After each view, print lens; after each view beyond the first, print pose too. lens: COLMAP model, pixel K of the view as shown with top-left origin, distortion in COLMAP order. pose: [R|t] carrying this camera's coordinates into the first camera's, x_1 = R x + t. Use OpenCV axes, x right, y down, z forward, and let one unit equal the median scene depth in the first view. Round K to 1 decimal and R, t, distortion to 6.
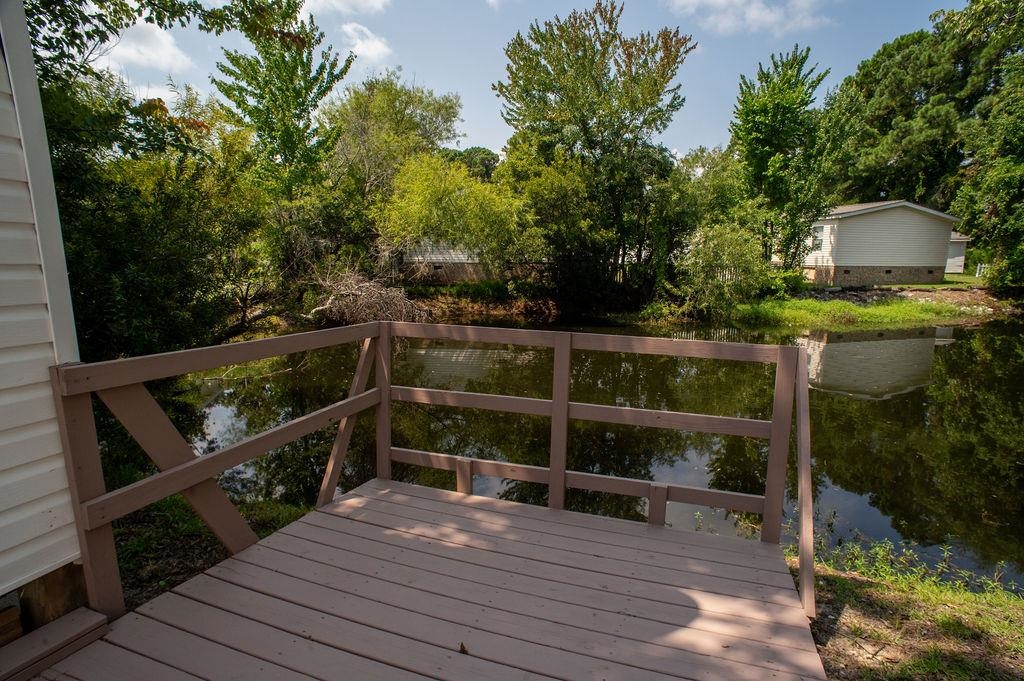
lens RADIAL K [[525.9, 0, 512.0], [0, 525.9, 340.5], [0, 0, 1]] dist [-0.078469, 0.051910]
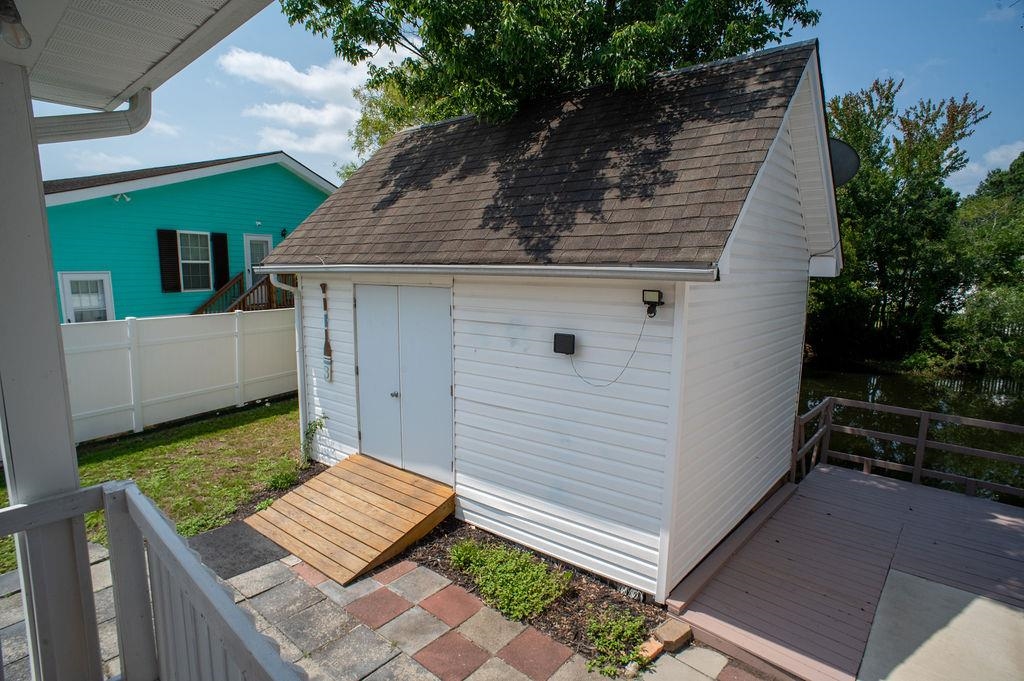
lens RADIAL K [[525.9, 0, 512.0], [0, 525.9, 340.5], [0, 0, 1]] dist [-0.078469, 0.051910]
pose [[0.929576, 0.057925, -0.364050, -0.131109], [-0.067510, 0.997625, -0.013645, -0.028927], [0.362395, 0.037261, 0.931279, -0.300892]]
